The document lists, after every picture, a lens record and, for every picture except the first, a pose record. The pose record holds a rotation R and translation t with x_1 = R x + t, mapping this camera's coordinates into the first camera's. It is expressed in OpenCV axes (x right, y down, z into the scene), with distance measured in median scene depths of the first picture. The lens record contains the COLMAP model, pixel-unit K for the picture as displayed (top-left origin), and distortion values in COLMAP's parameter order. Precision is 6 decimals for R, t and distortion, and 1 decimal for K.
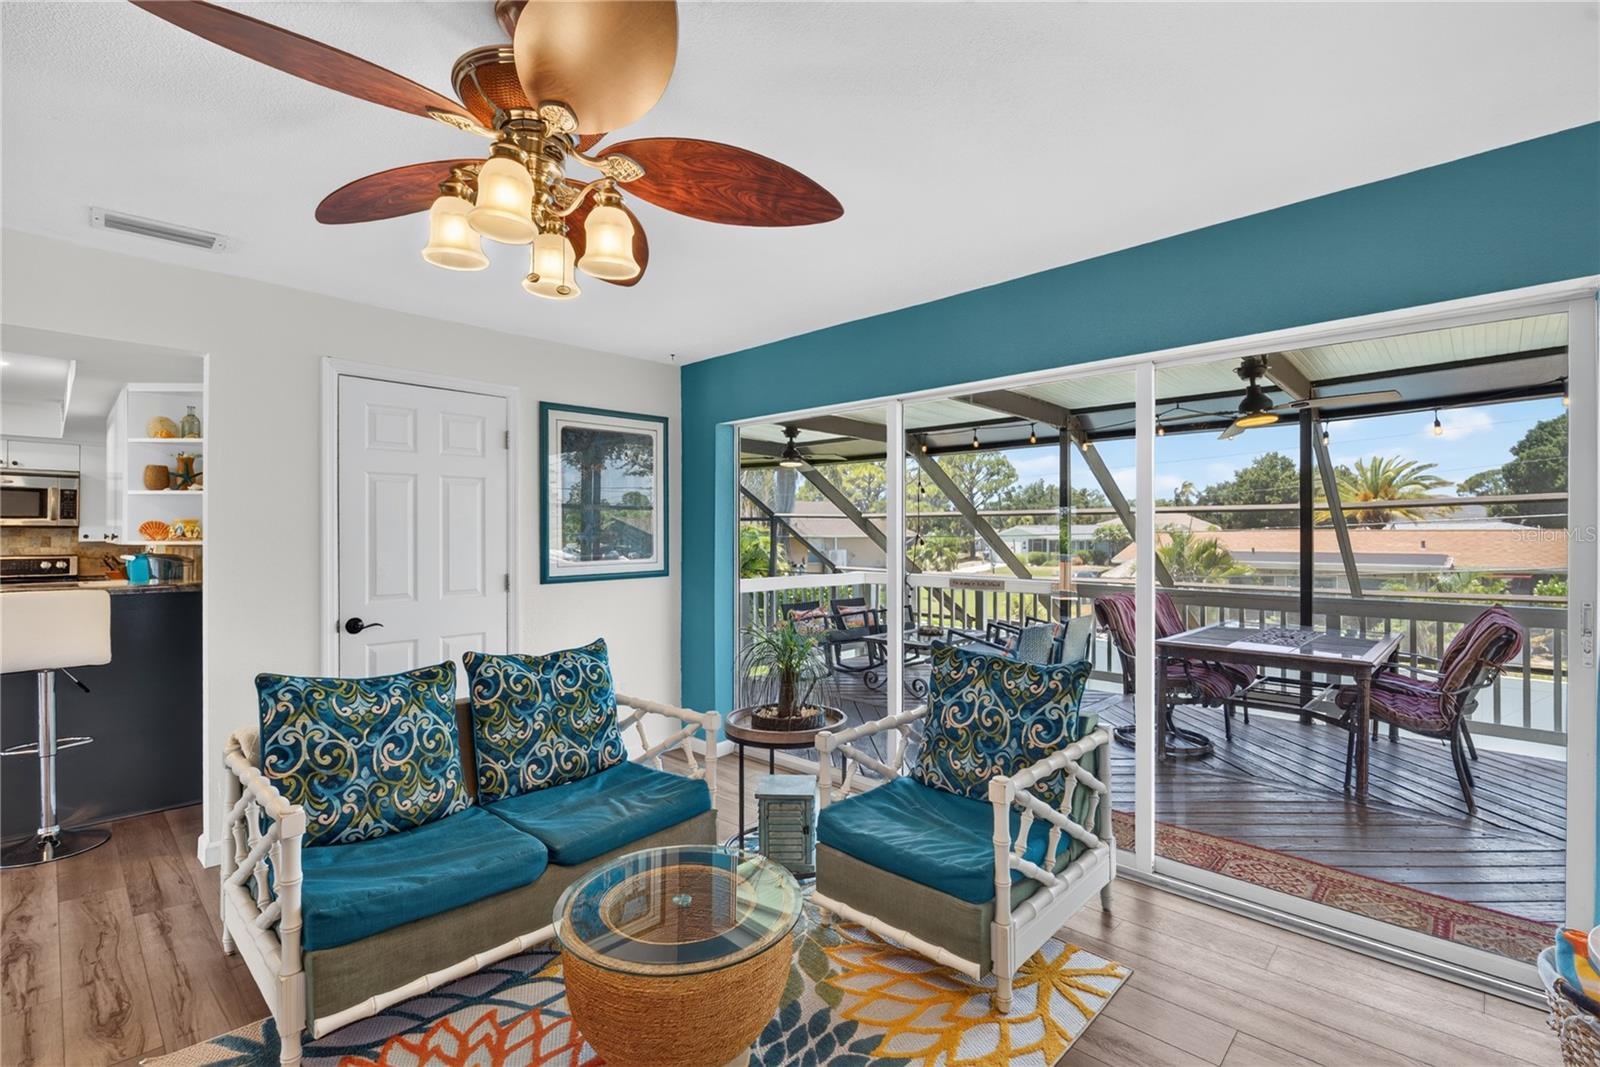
lens RADIAL K [[739.6, 0, 794.6], [0, 739.6, 531.6], [0, 0, 1]] dist [-0.001953, -0.000519]
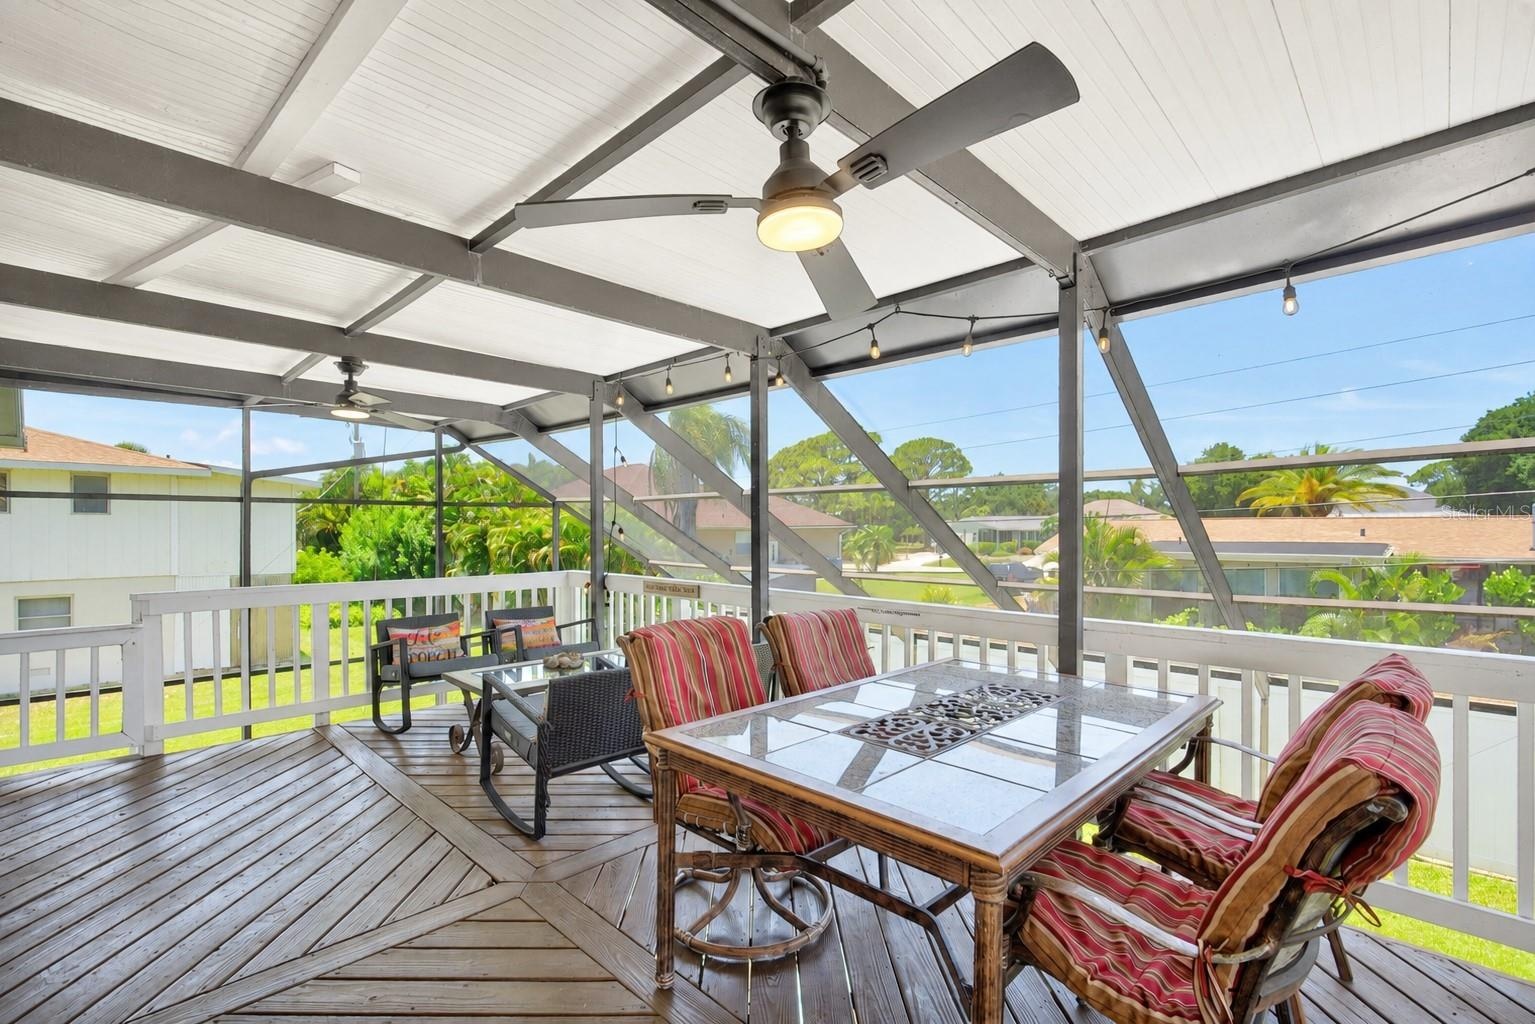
lens RADIAL K [[709.6, 0, 762.3], [0, 709.6, 510.2], [0, 0, 1]] dist [-0.001953, -0.000519]
pose [[0.999937, -0.005080, -0.010045, 0.122153], [0.004880, 0.999792, -0.019822, 0.003411], [0.010143, 0.019771, 0.999753, 0.119723]]
